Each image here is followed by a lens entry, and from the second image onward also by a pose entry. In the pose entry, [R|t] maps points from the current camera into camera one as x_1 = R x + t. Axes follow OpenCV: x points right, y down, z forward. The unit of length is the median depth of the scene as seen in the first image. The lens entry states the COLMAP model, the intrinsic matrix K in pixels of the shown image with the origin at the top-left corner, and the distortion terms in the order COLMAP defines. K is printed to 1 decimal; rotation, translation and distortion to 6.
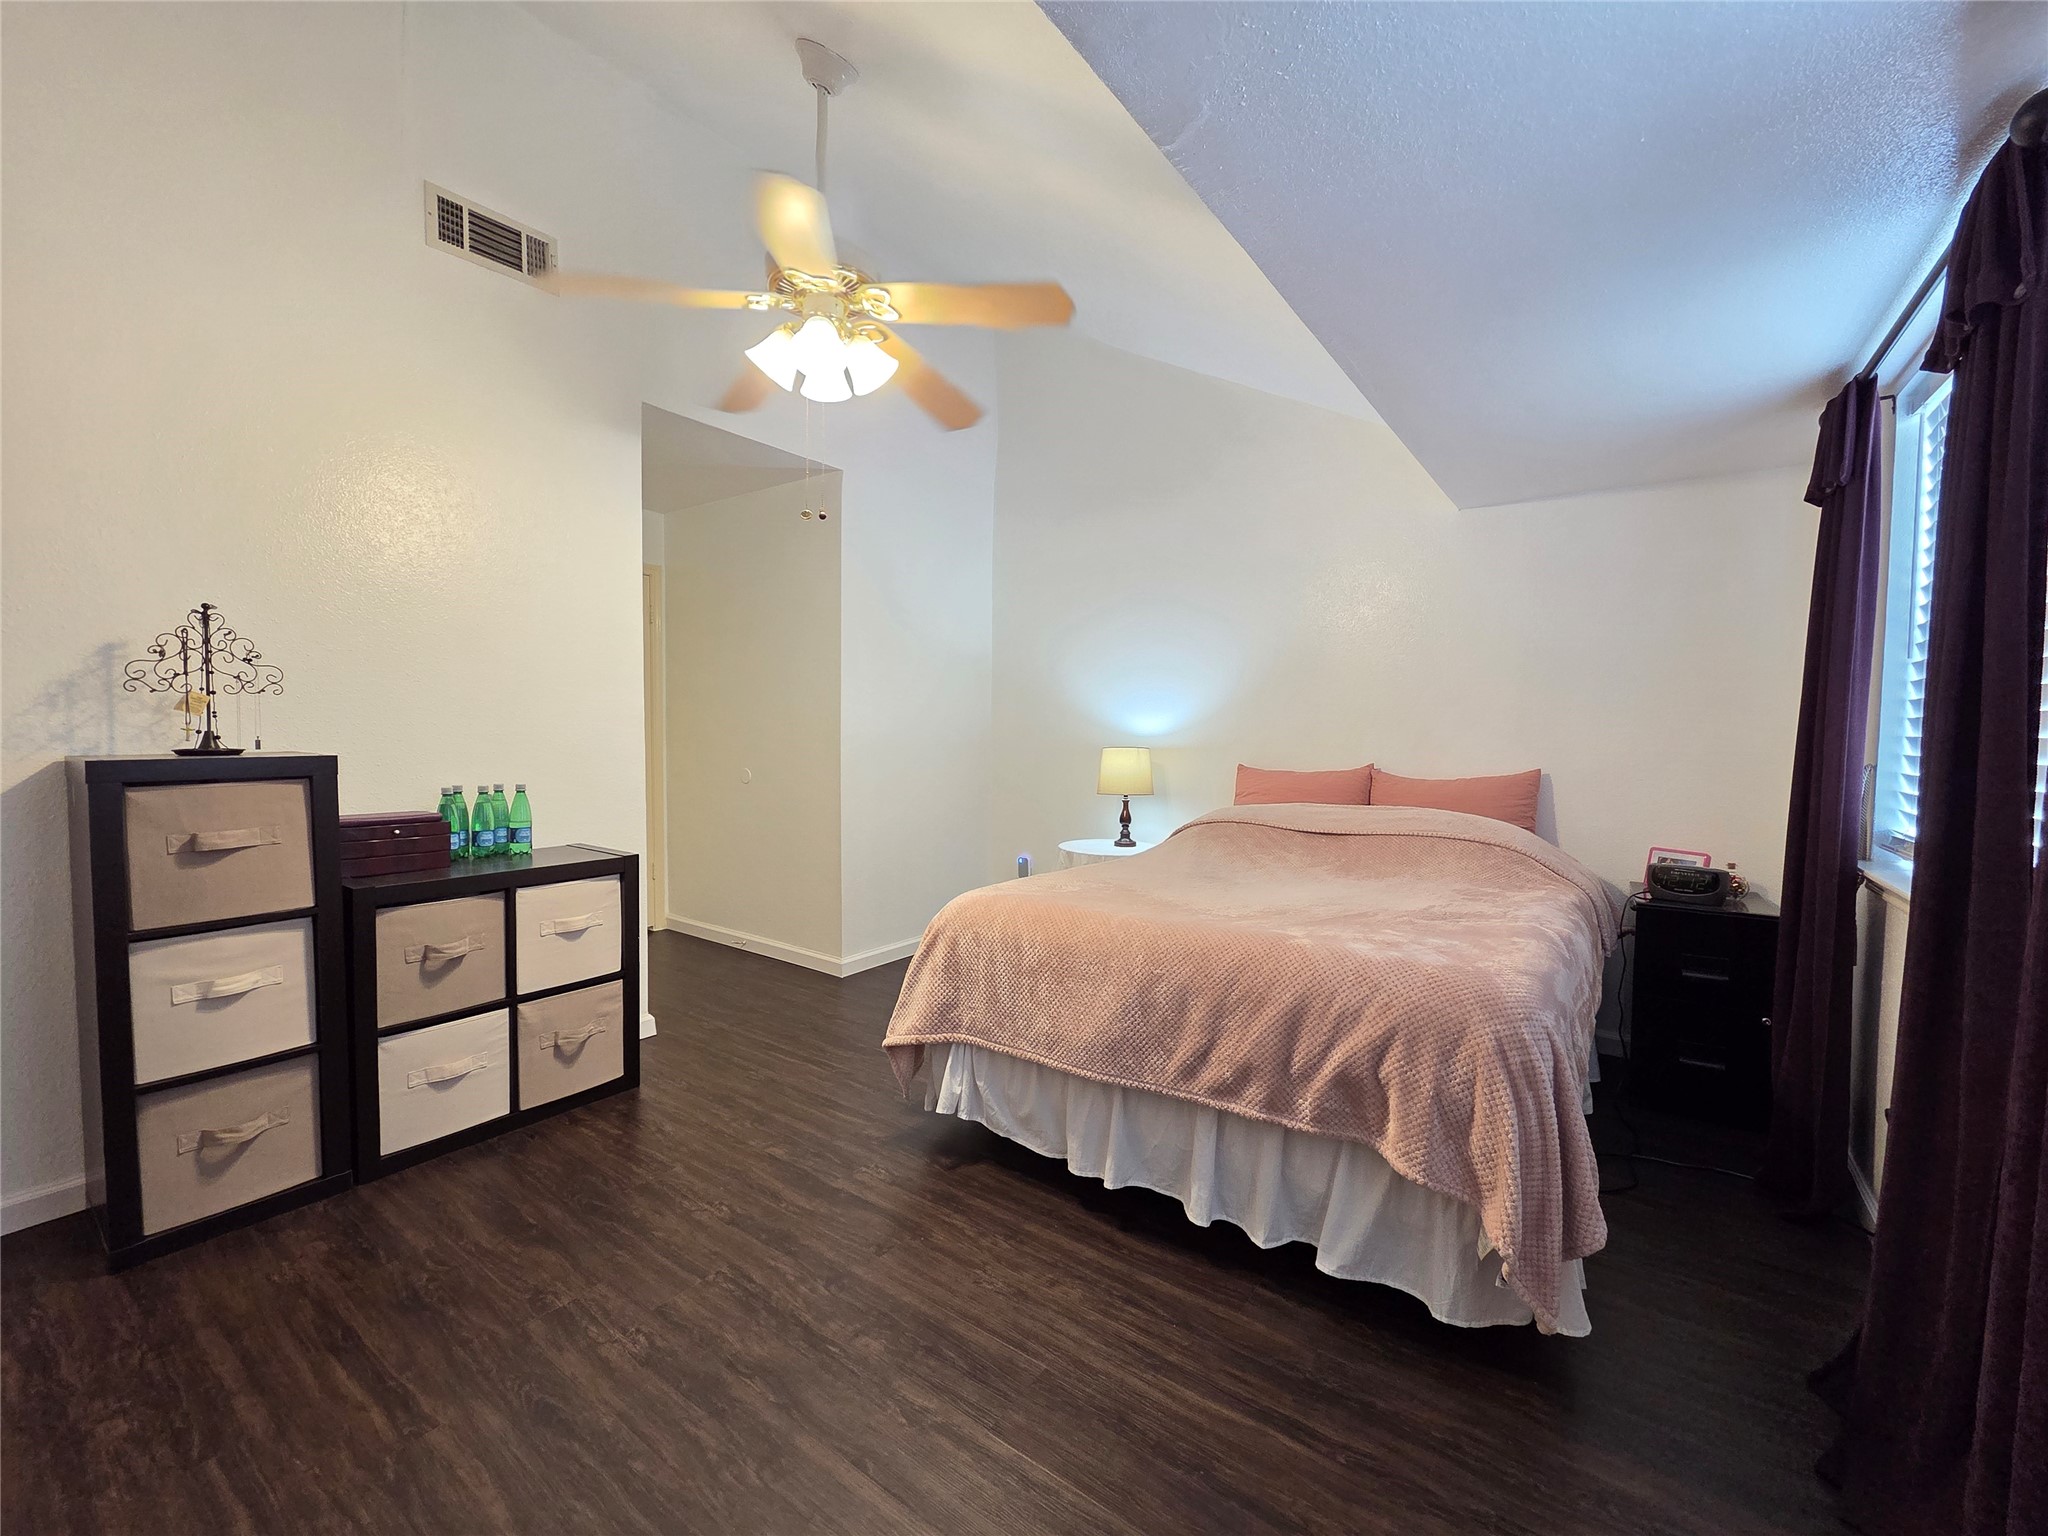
lens RADIAL K [[842.4, 0, 1024.3], [0, 842.4, 765.4], [0, 0, 1]] dist [0.009805, -0.006007]
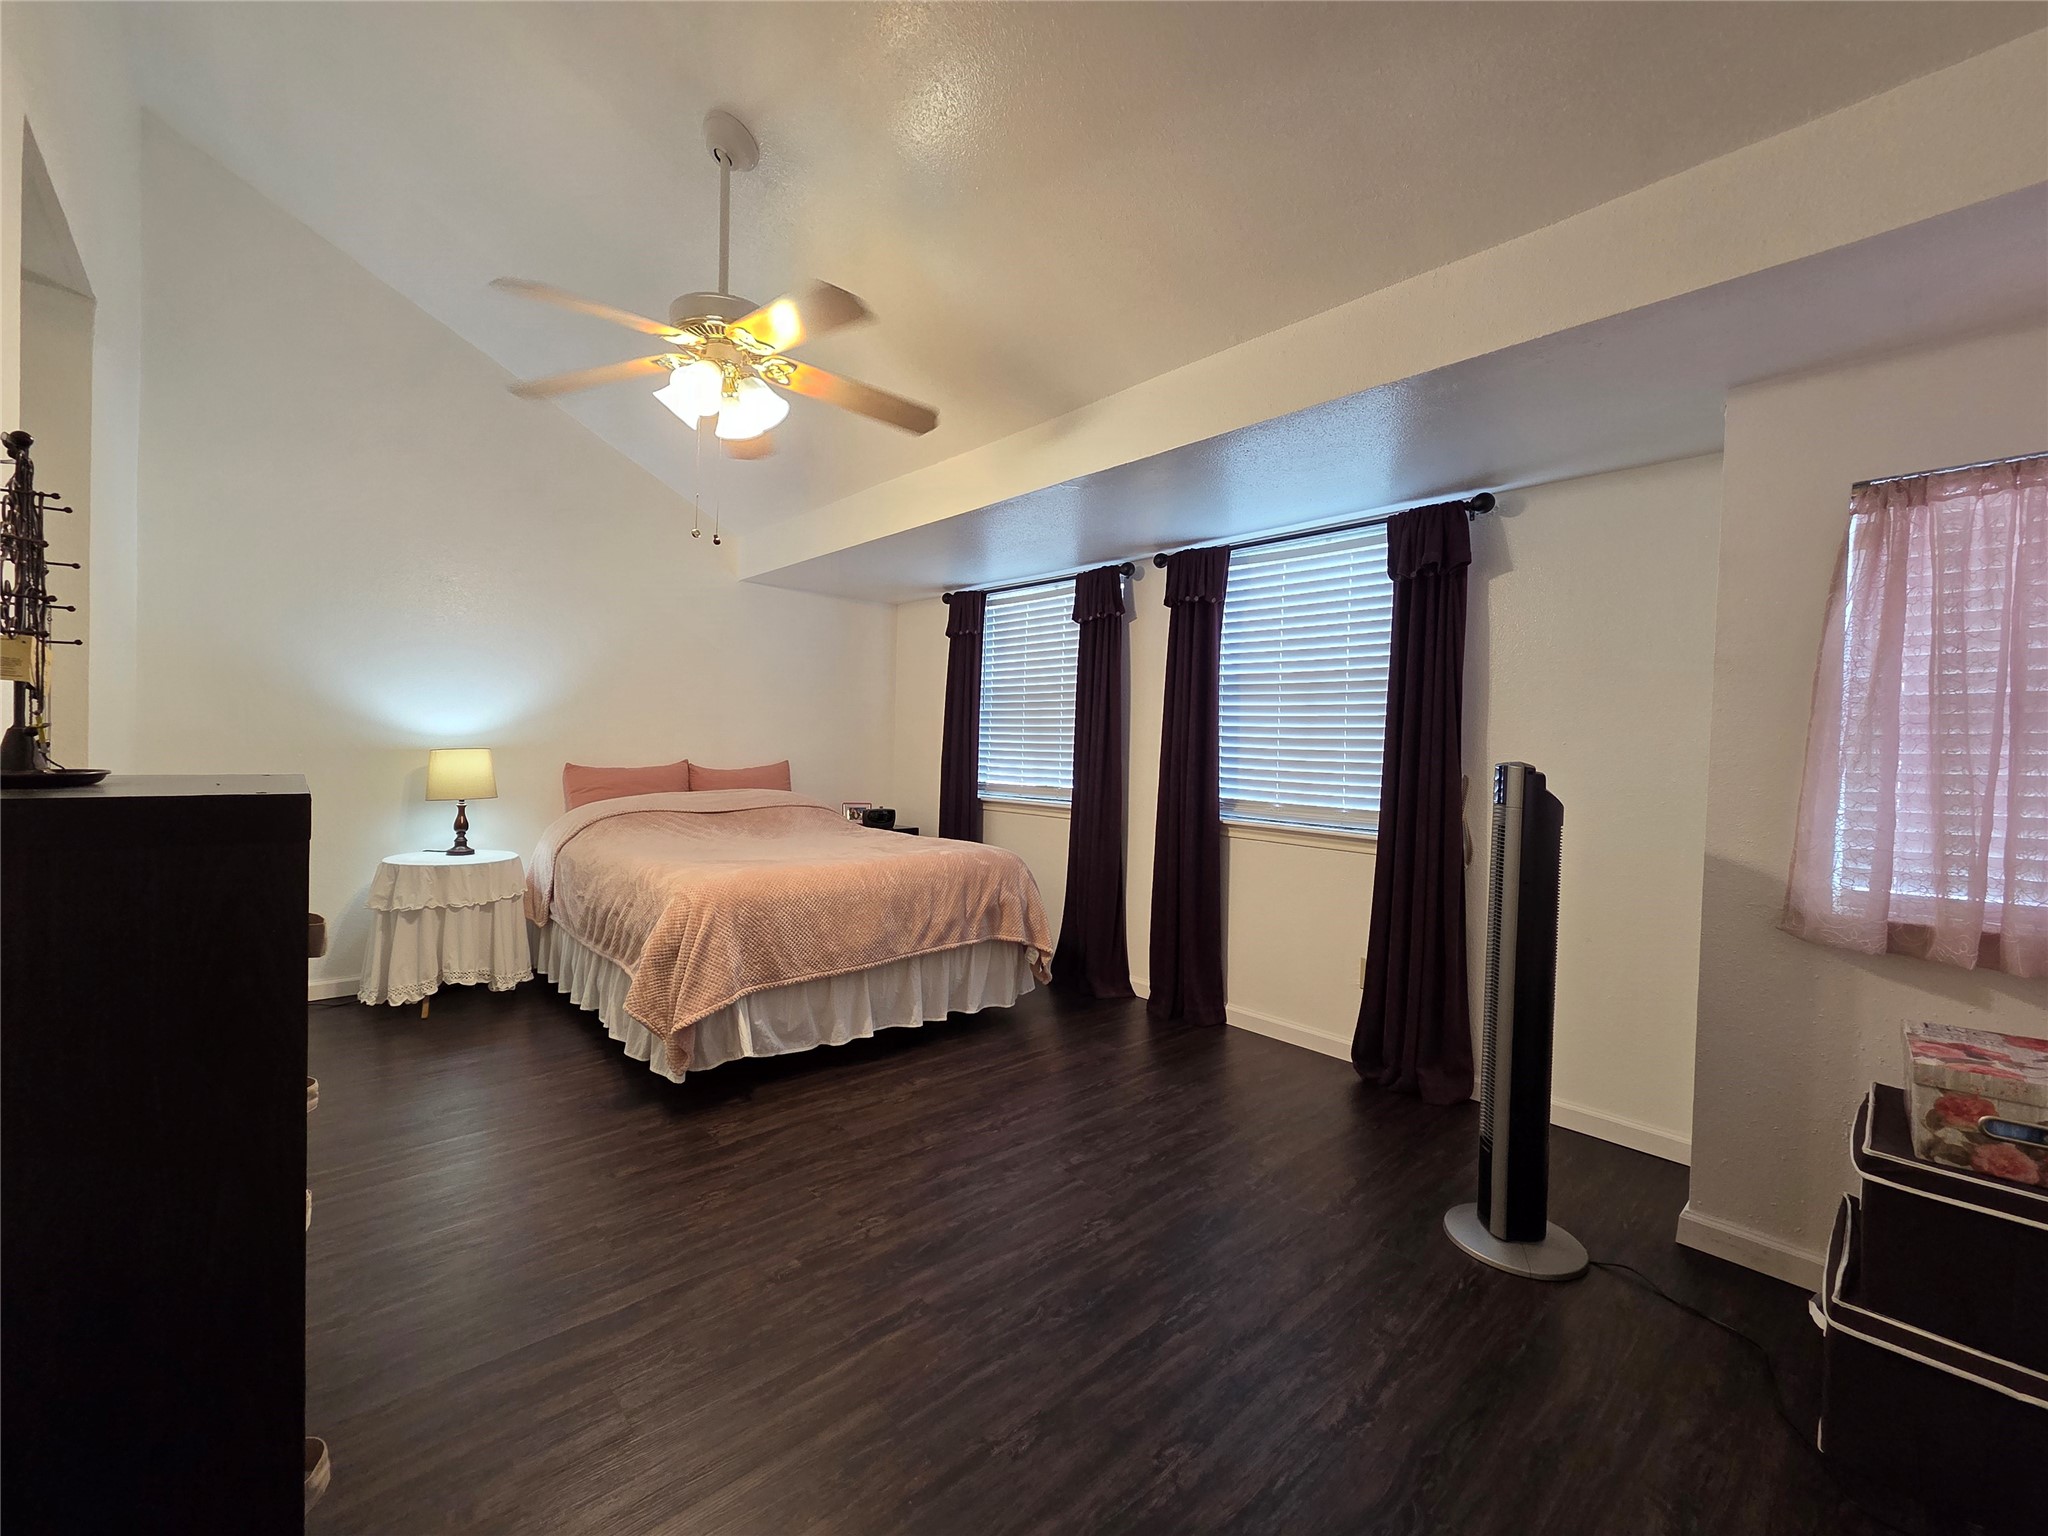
lens RADIAL K [[842.4, 0, 1024.3], [0, 842.4, 765.4], [0, 0, 1]] dist [0.009805, -0.006007]
pose [[0.192868, -0.029157, 0.980791, -1.427850], [0.022588, 0.999425, 0.025269, -0.025308], [-0.980965, 0.017281, 0.193416, 0.455145]]
